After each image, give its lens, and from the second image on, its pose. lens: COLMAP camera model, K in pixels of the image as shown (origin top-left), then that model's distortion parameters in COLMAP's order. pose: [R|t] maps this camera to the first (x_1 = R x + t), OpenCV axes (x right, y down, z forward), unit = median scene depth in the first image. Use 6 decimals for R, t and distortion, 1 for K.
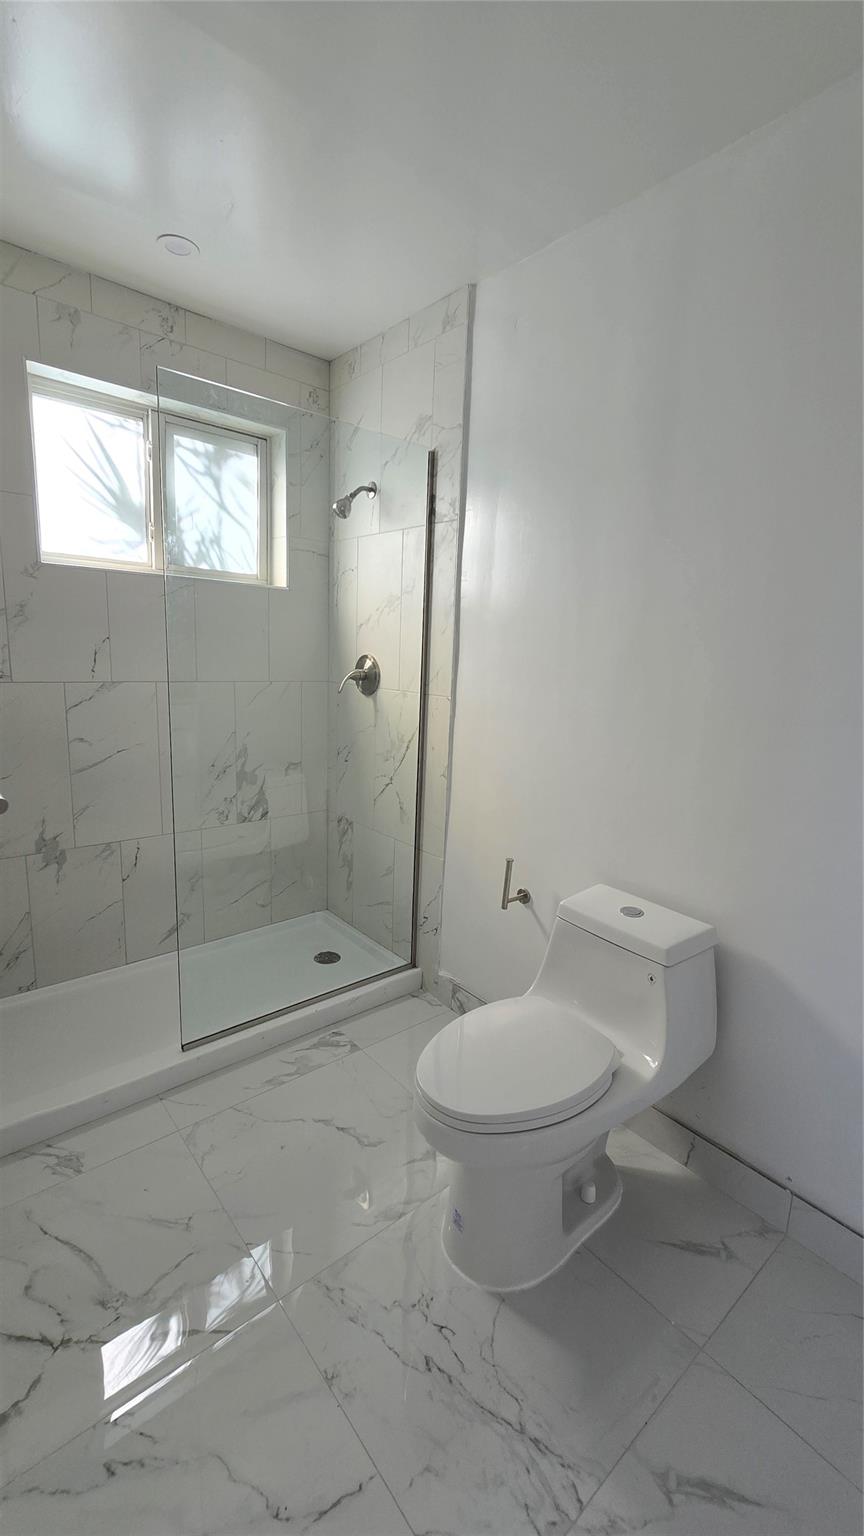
lens RADIAL K [[636.0, 0, 433.2], [0, 636.0, 766.0], [0, 0, 1]] dist [-0.001182, 0.001232]
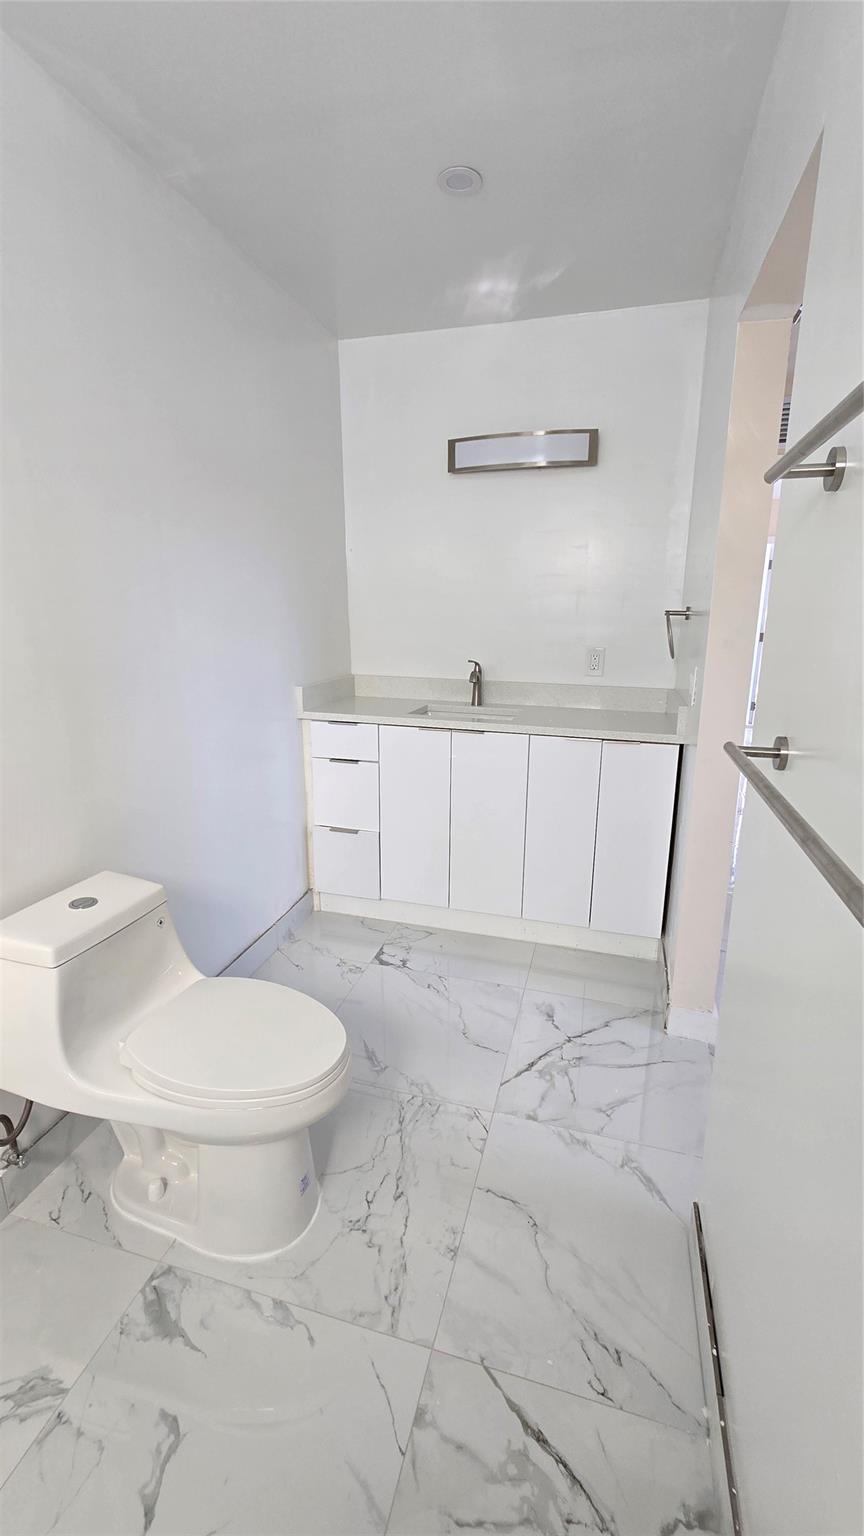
lens RADIAL K [[636.0, 0, 433.8], [0, 636.0, 767.8], [0, 0, 1]] dist [-0.001182, 0.001232]
pose [[-0.555521, -0.251517, 0.792550, -0.832769], [0.114285, 0.921013, 0.372390, -0.298982], [-0.823611, 0.297447, -0.482897, 1.305531]]
